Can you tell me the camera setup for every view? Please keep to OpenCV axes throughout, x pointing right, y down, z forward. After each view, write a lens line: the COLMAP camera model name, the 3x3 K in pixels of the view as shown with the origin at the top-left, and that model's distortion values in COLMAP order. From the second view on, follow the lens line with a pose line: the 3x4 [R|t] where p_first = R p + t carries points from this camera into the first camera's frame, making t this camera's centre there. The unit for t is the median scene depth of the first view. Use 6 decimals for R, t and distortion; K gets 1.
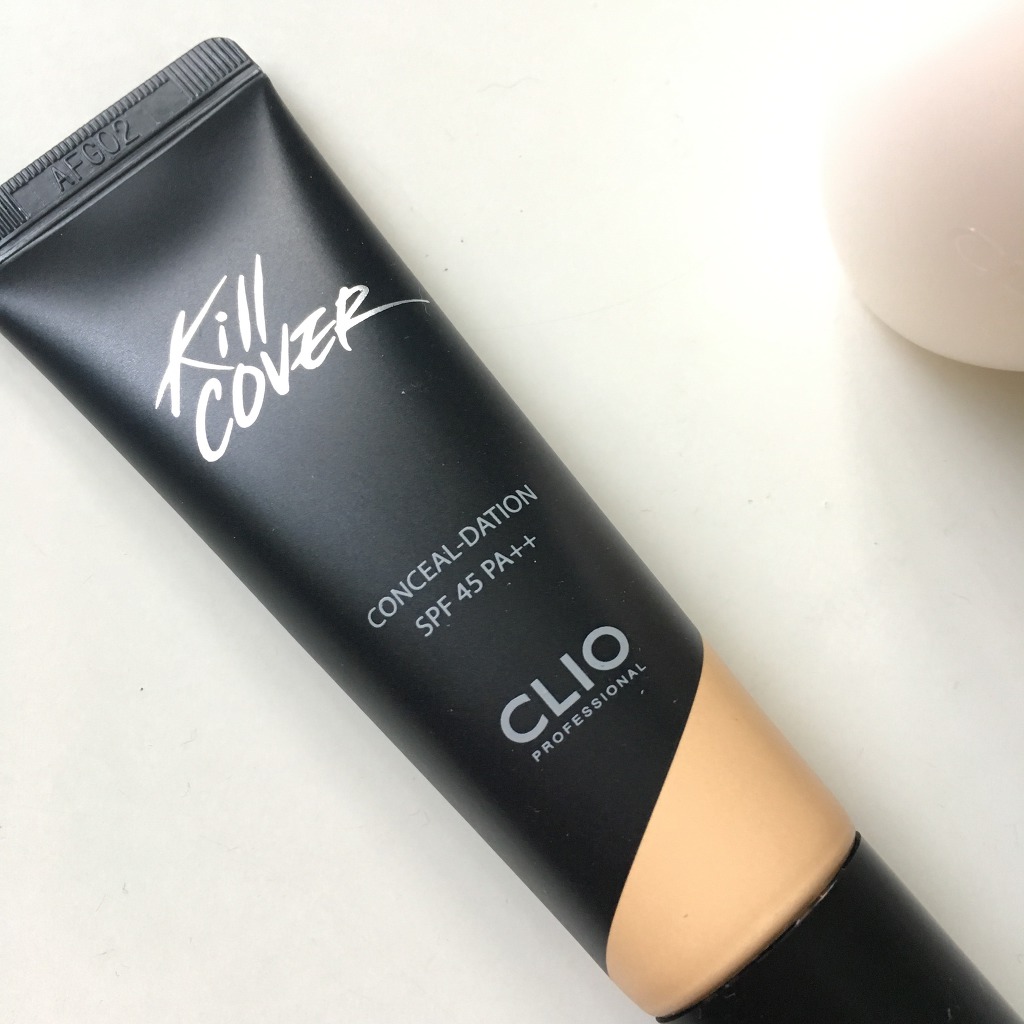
lens RADIAL K [[1213.8, 0, 519.0], [0, 1213.8, 513.5], [0, 0, 1]] dist [0.016562, 0.000000]
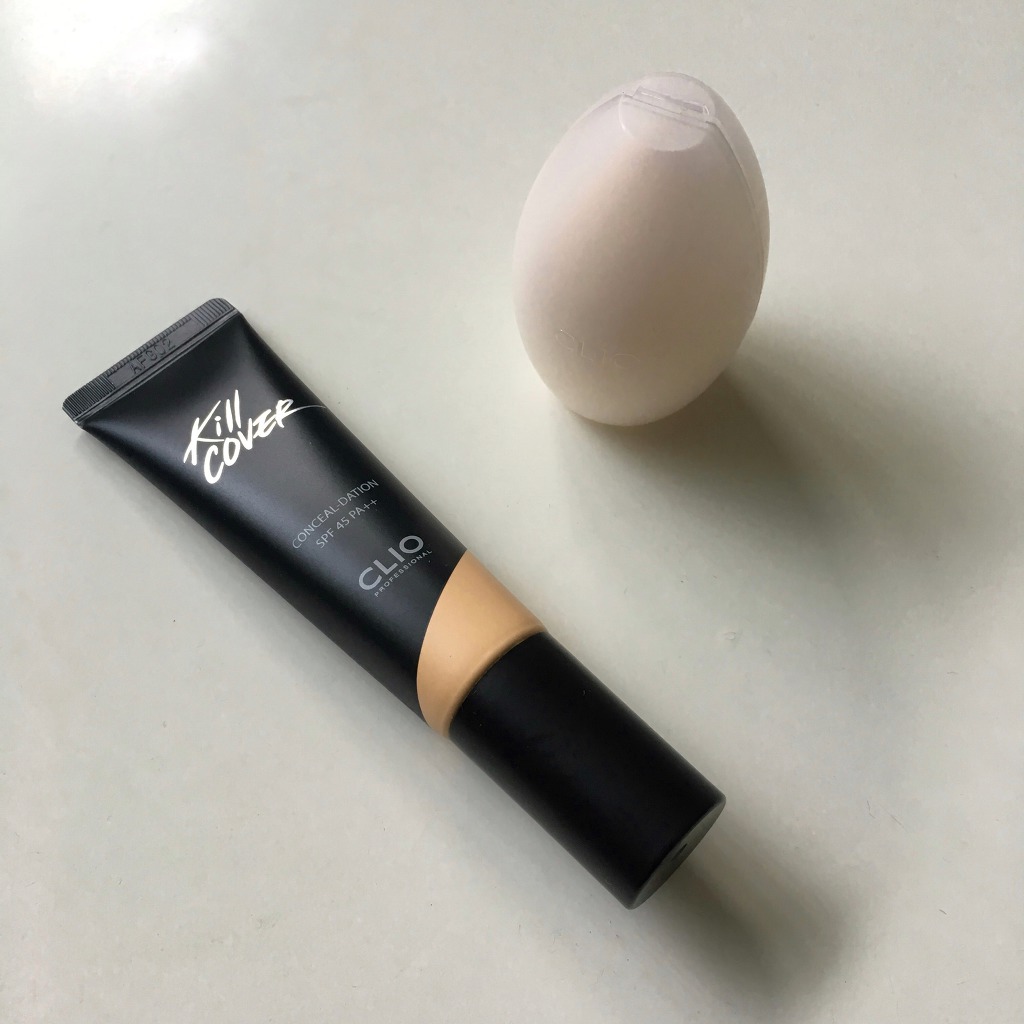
lens RADIAL K [[1213.8, 0, 507.7], [0, 1213.8, 508.2], [0, 0, 1]] dist [0.016562, 0.000000]
pose [[0.997587, -0.069211, 0.005446, 0.201735], [0.067803, 0.954414, -0.290682, 0.583157], [0.014920, 0.290350, 0.956804, -0.829342]]
